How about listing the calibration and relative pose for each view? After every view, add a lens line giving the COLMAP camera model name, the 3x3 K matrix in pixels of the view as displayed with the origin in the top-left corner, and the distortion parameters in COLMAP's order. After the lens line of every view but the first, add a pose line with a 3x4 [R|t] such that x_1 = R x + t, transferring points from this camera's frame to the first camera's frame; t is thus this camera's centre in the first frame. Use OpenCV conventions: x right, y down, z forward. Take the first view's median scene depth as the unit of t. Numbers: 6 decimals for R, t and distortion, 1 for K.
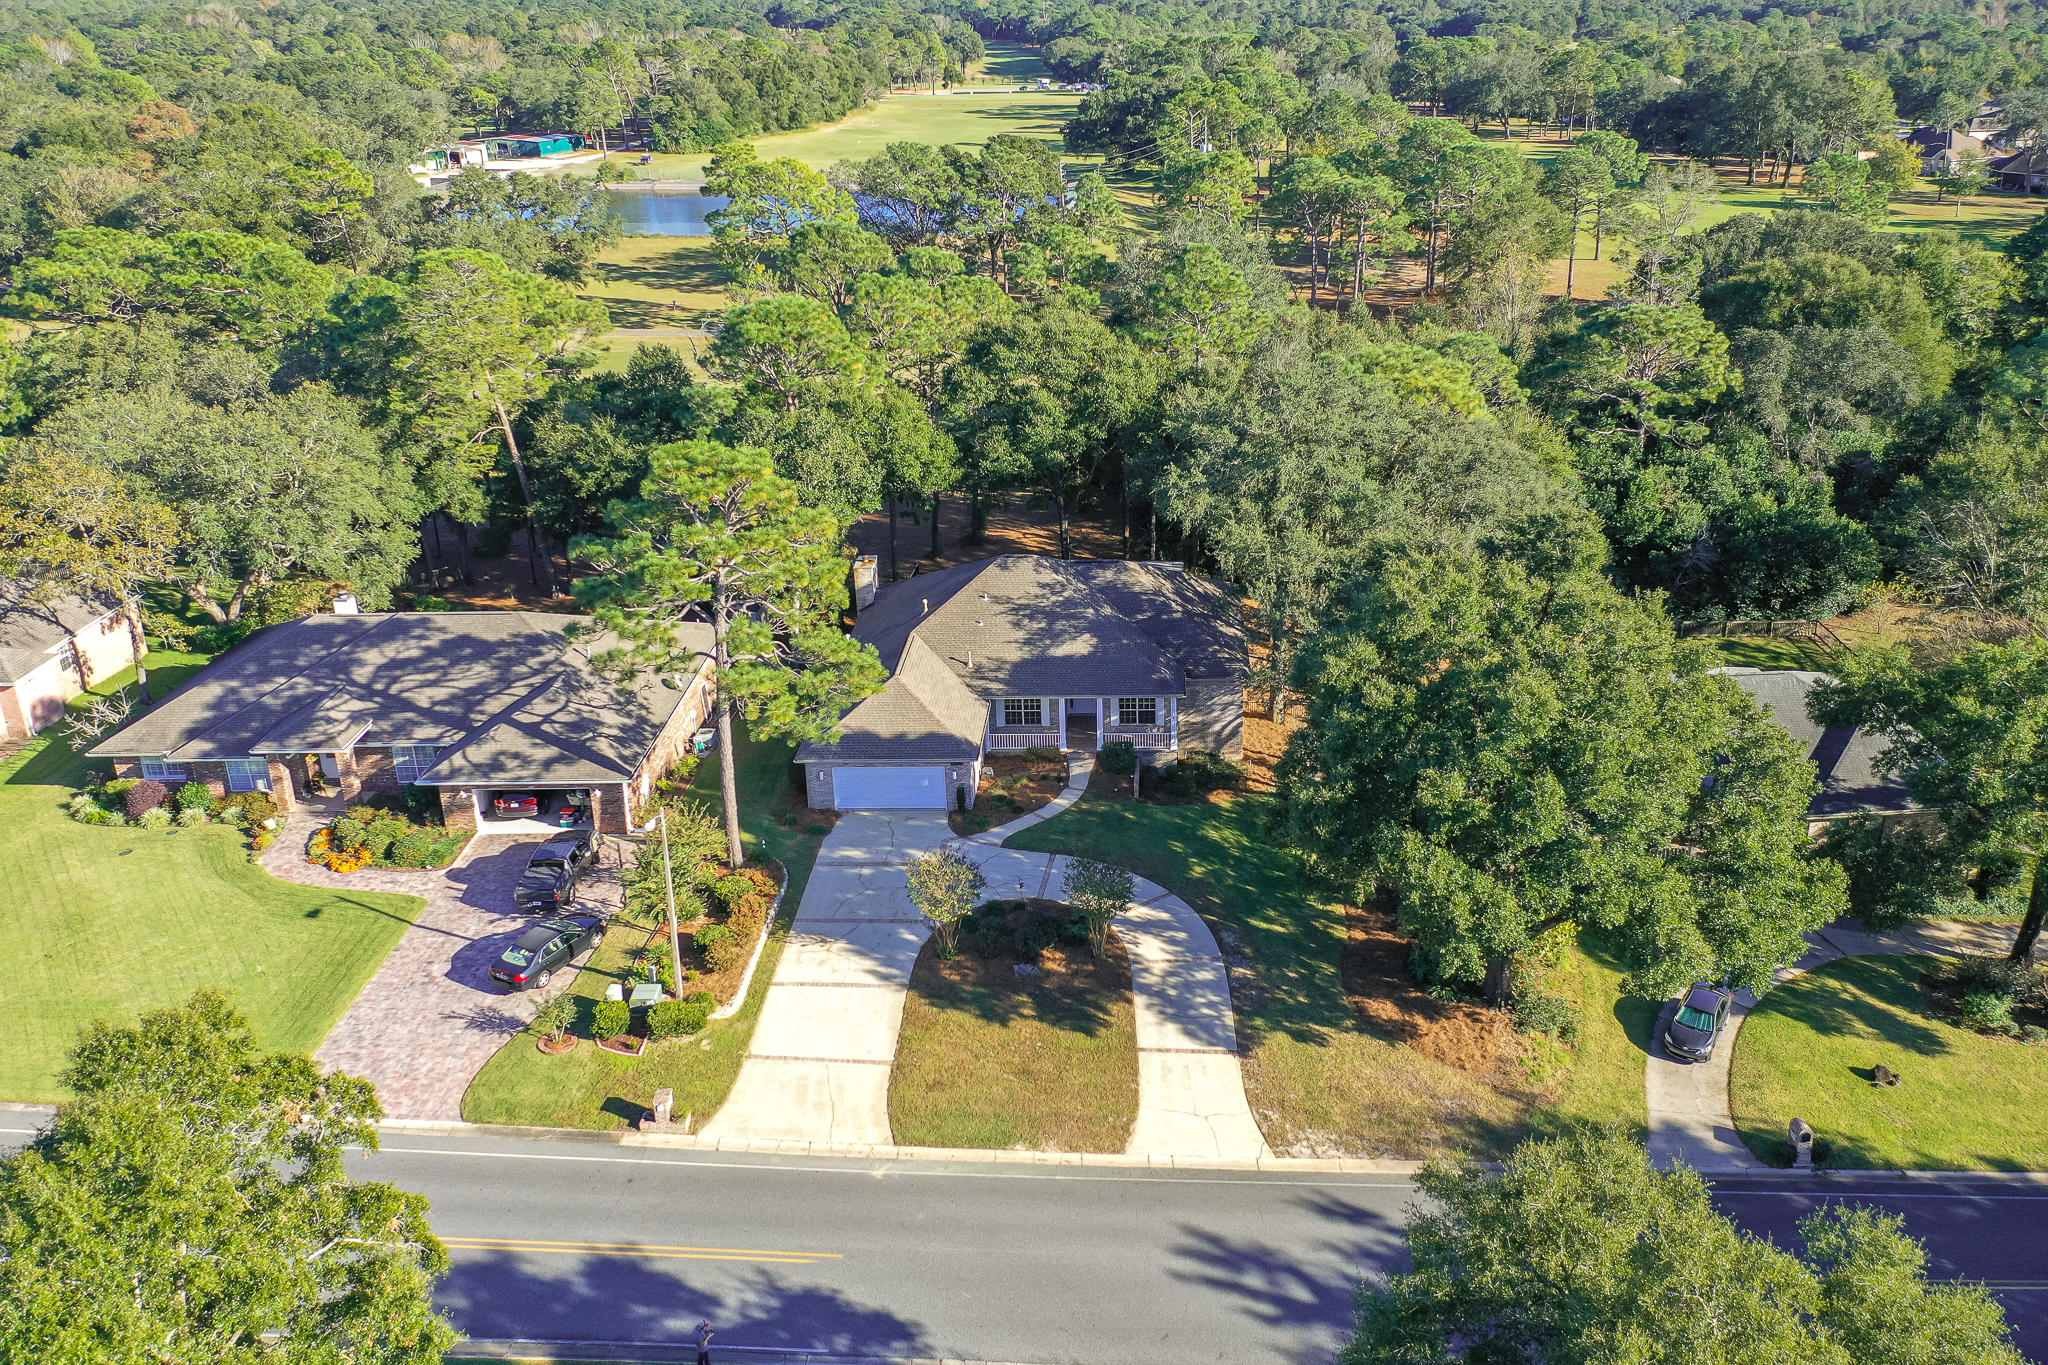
lens RADIAL K [[1658.2, 0, 1157.9], [0, 1658.2, 579.0], [0, 0, 1]] dist [-0.000754, 0.005603]
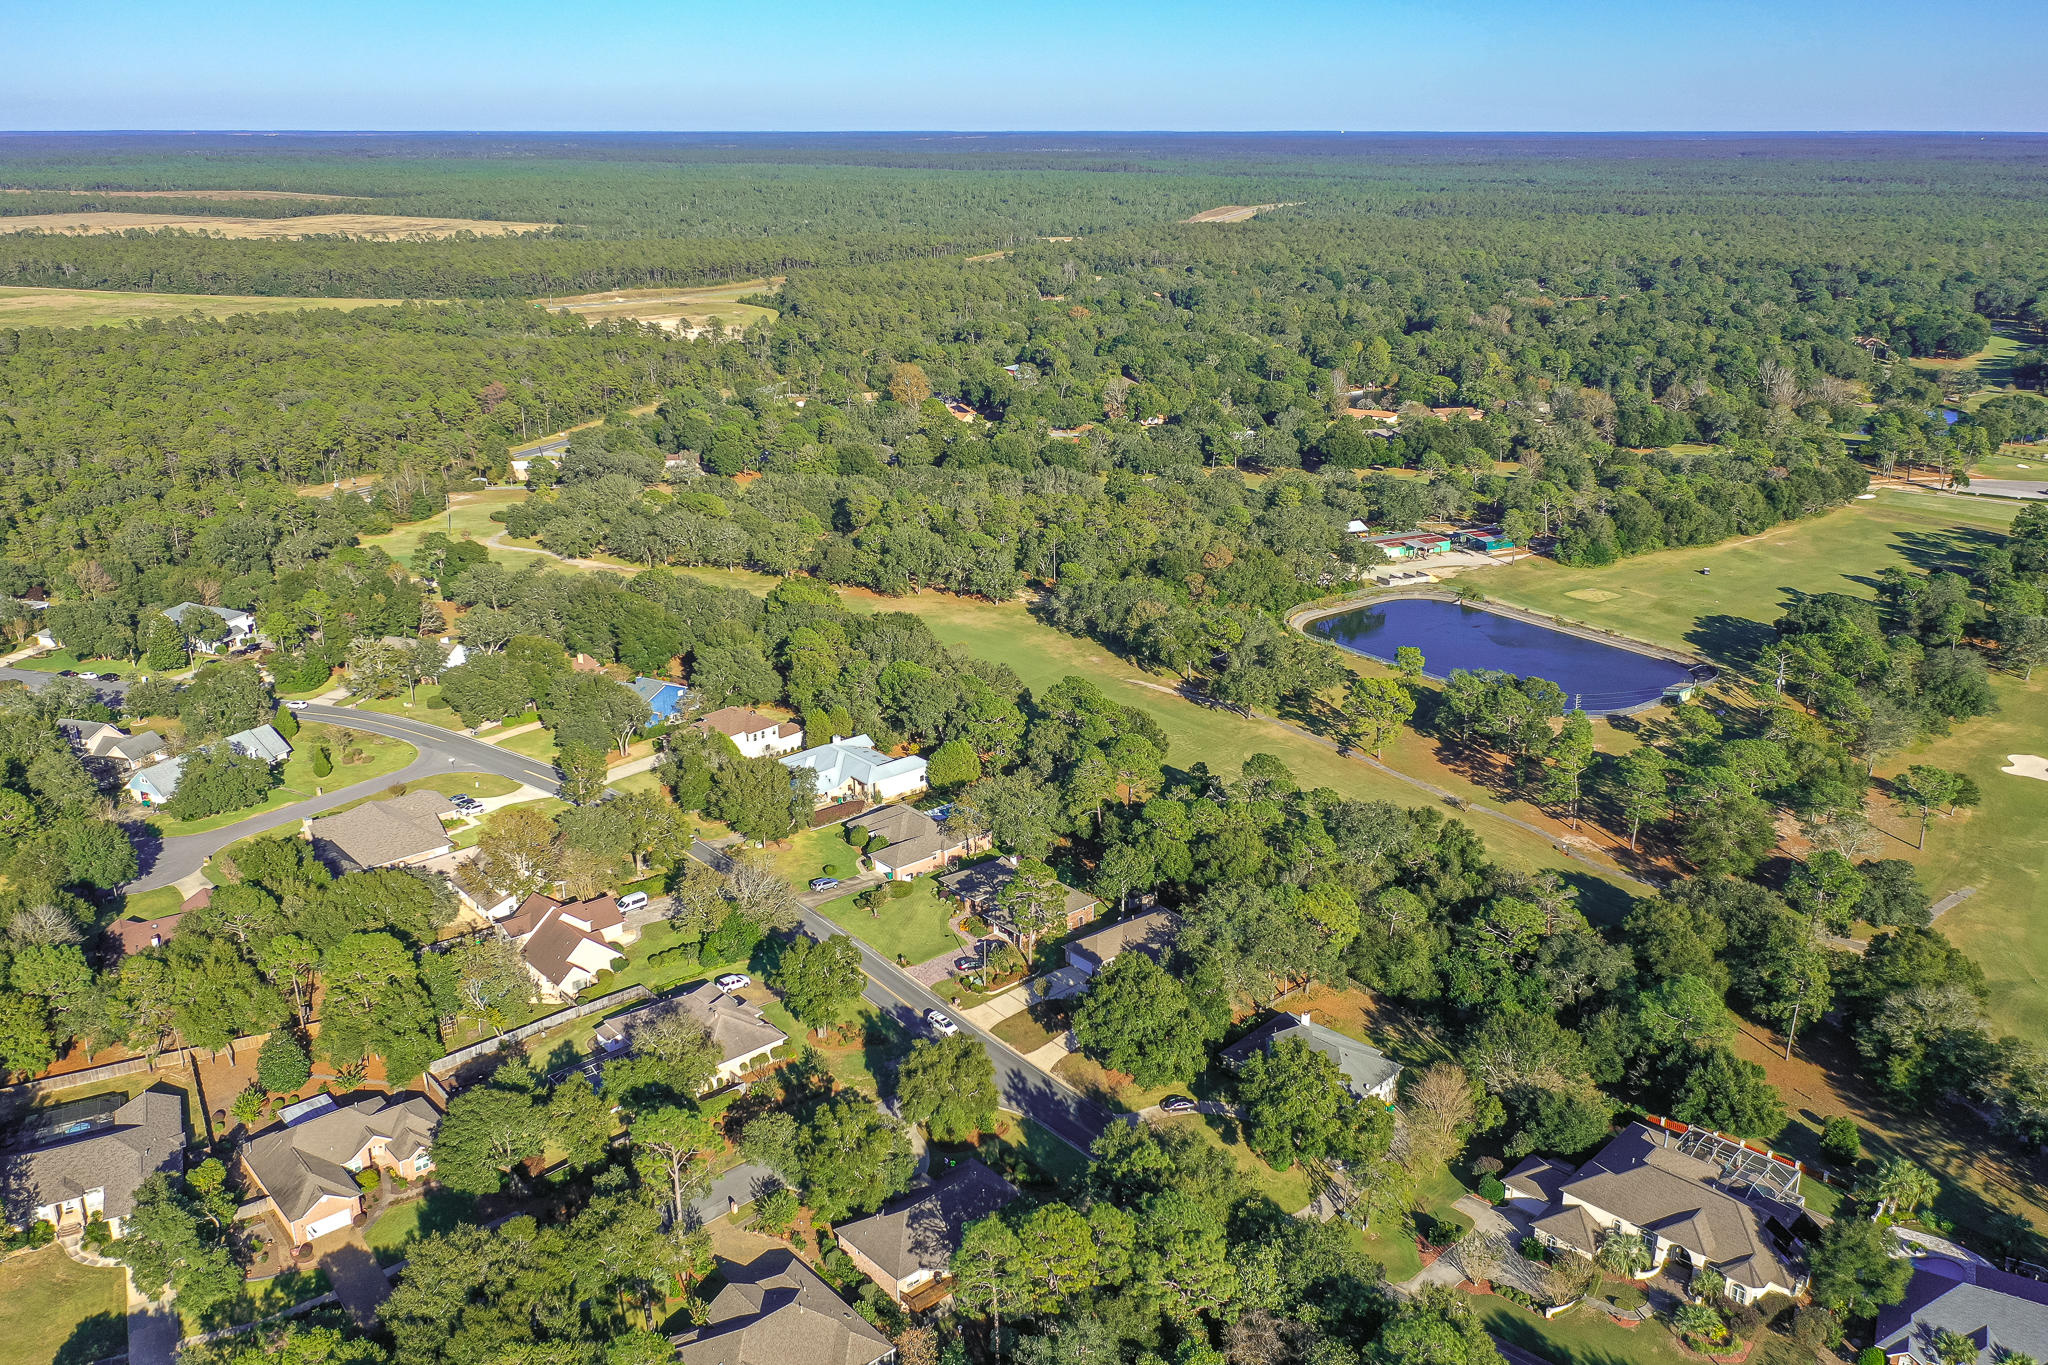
lens RADIAL K [[1631.0, 0, 1024.0], [0, 1631.0, 682.5], [0, 0, 1]] dist [-0.011672, 0.048543]
pose [[0.653374, 0.250504, -0.714388, 2.116238], [-0.264855, 0.959668, 0.094279, -0.752074], [0.709193, 0.127610, 0.693369, -1.584117]]
